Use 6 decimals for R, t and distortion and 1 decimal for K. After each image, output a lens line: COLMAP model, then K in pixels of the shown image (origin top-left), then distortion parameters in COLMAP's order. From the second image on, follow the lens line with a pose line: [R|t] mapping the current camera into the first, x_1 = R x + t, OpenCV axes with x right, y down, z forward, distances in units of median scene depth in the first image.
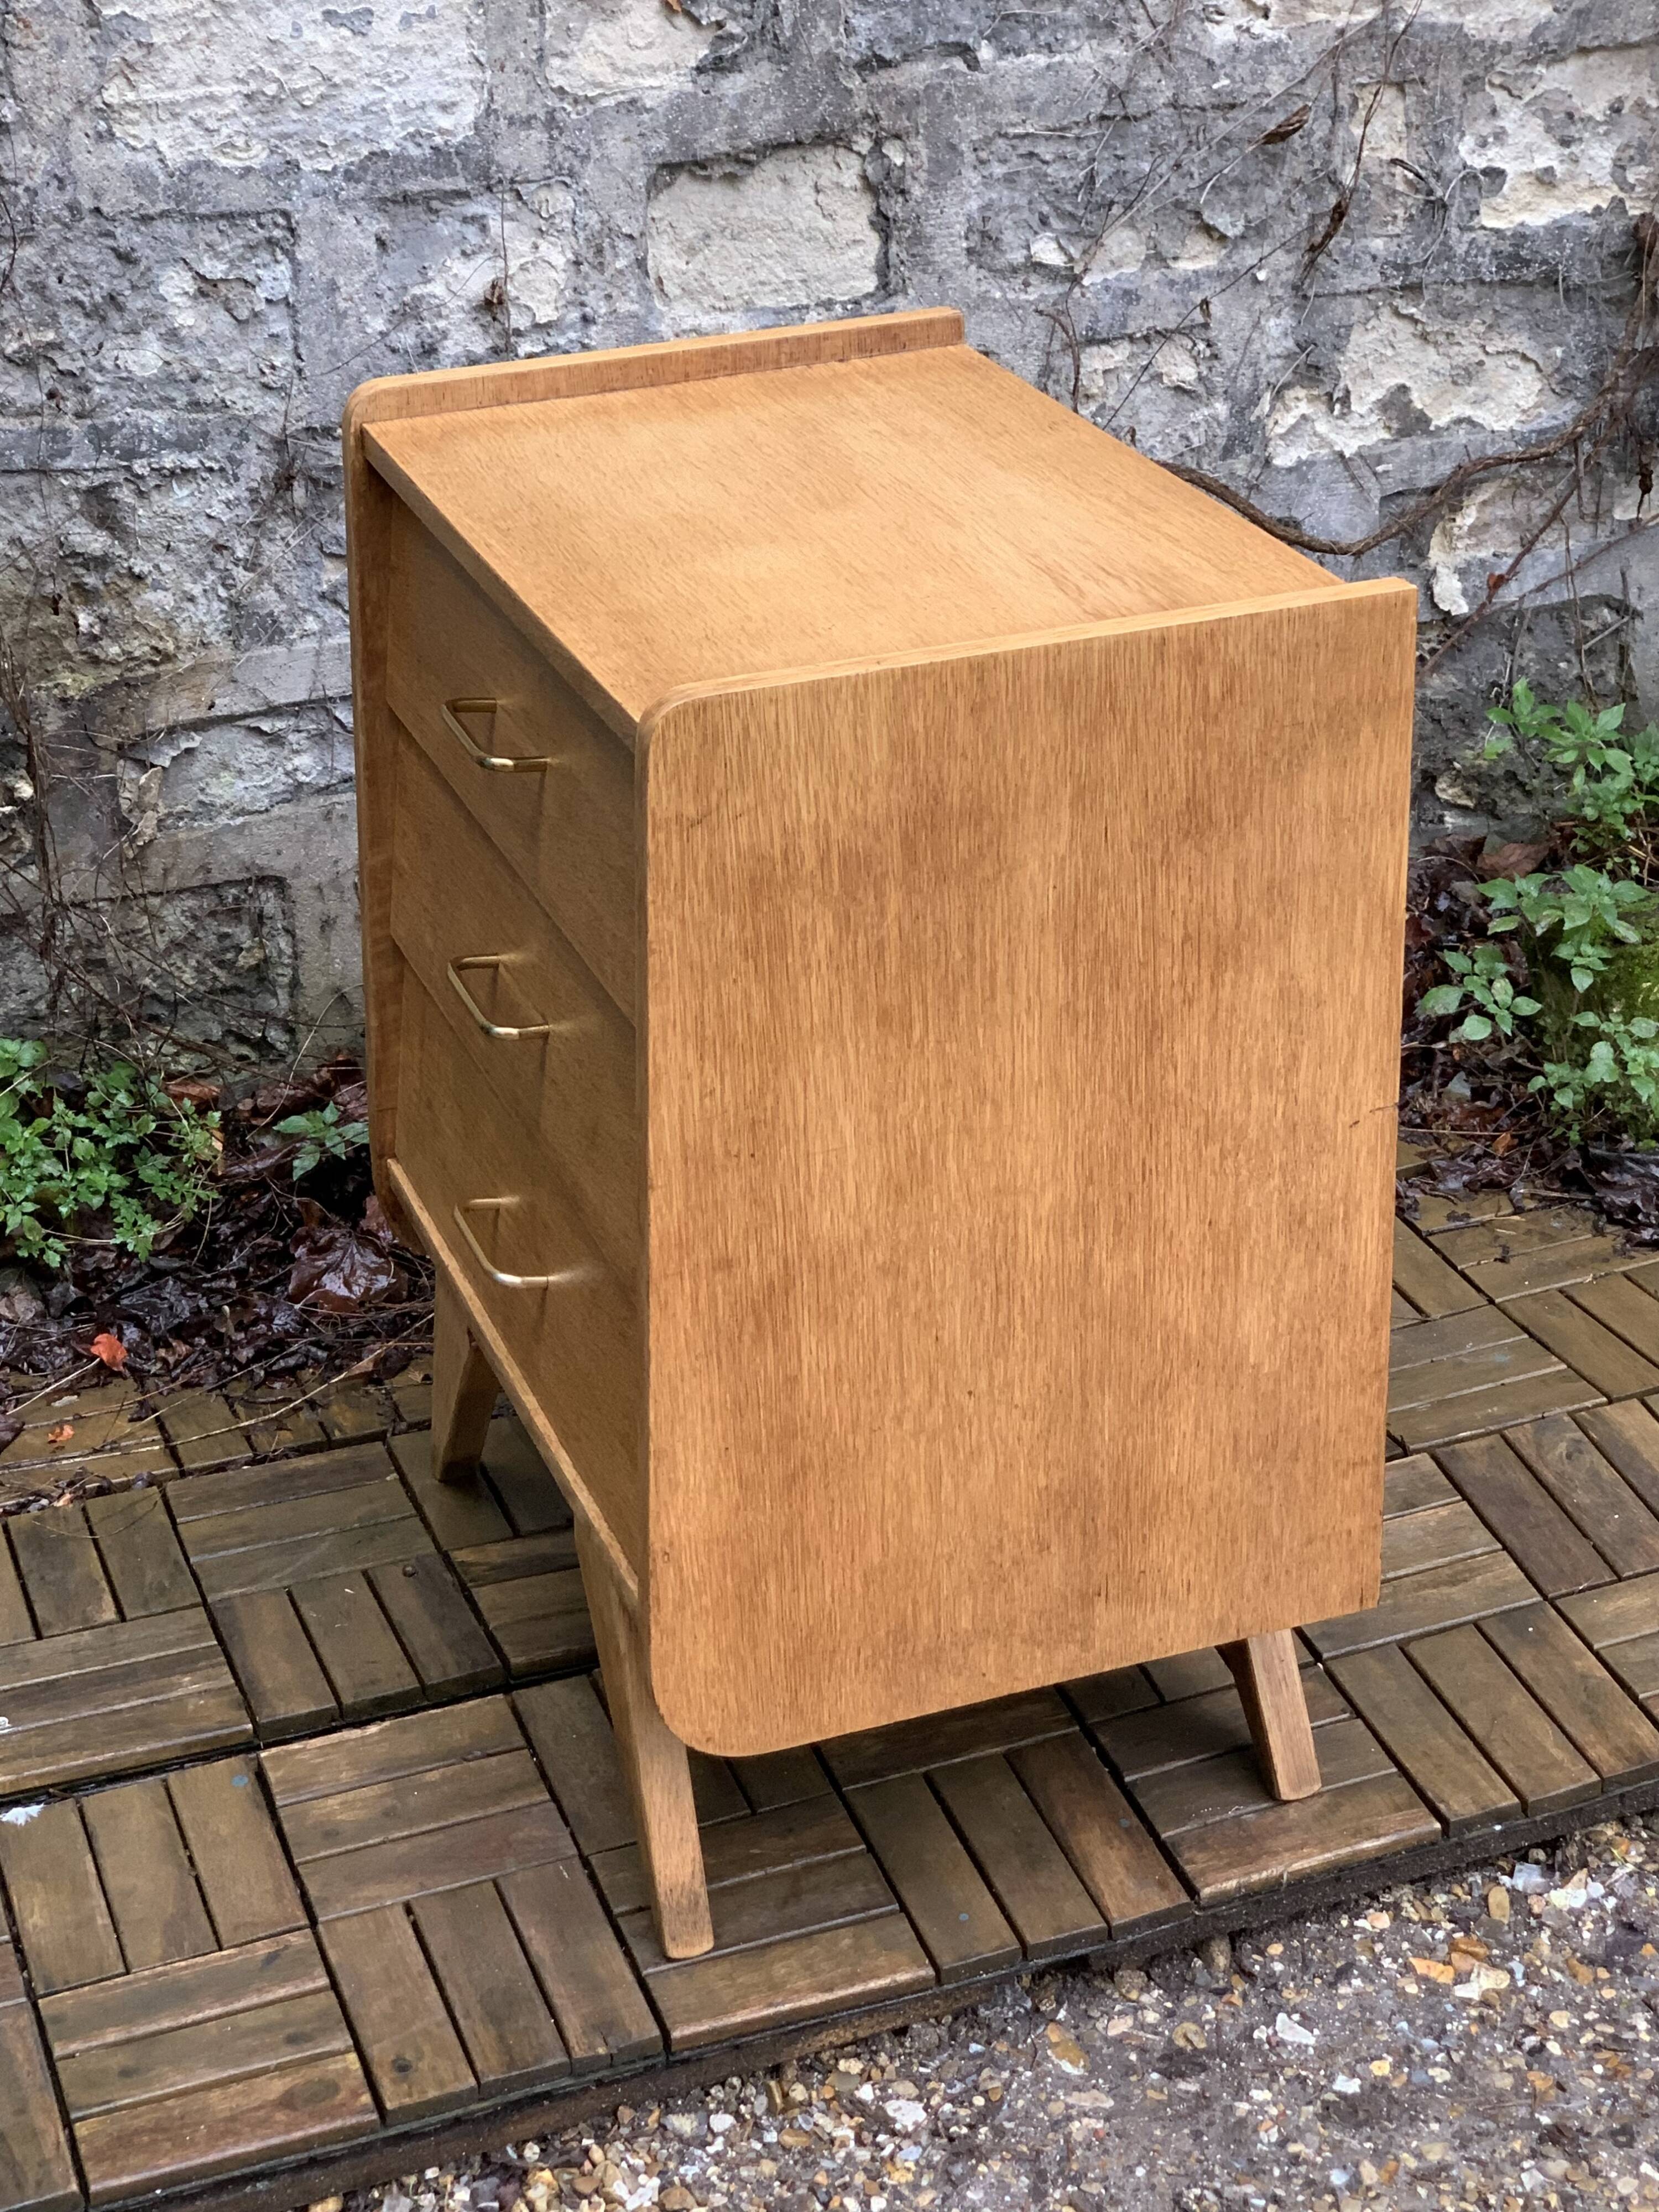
lens RADIAL K [[3693.8, 0, 829.5], [0, 3693.8, 1106.0], [0, 0, 1]] dist [0.219861, -1.081788]
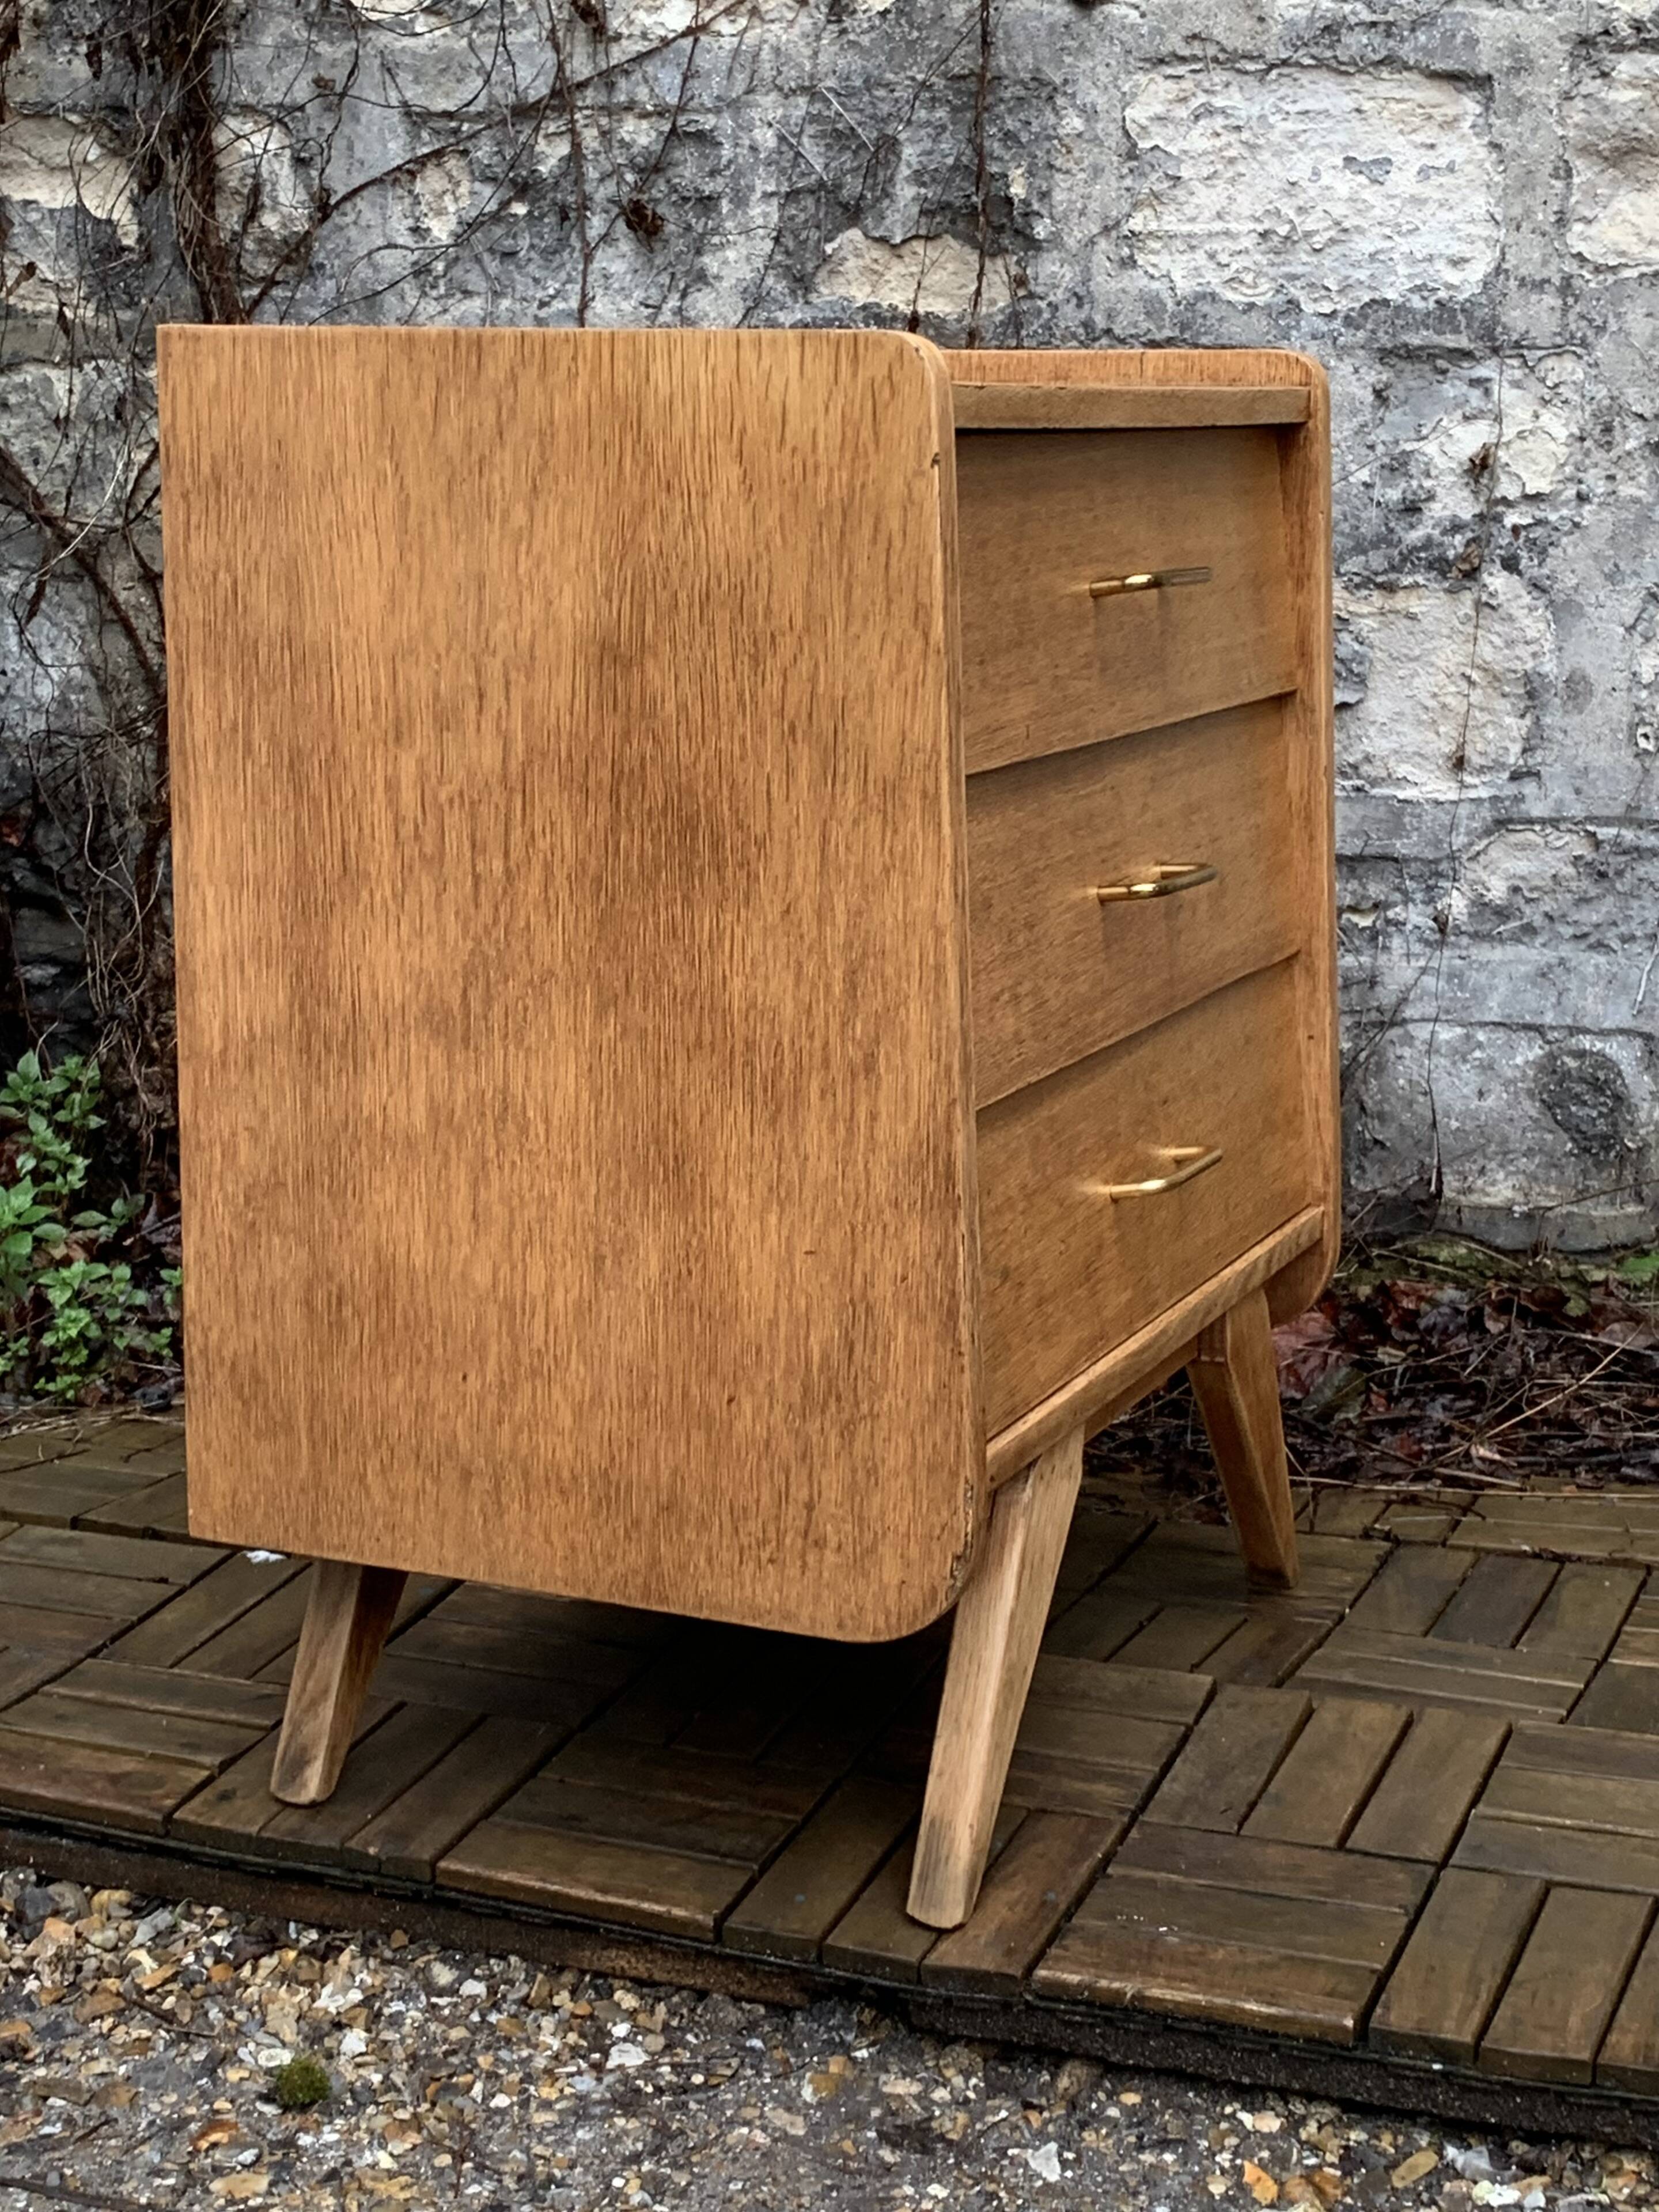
lens RADIAL K [[3437.3, 0, 839.2], [0, 3437.3, 1107.9], [0, 0, 1]] dist [0.180533, -0.676547]
pose [[0.719963, 0.164023, -0.674351, 0.437005], [-0.327037, 0.937207, -0.121200, 0.110542], [0.612127, 0.307798, 0.728396, 0.284303]]
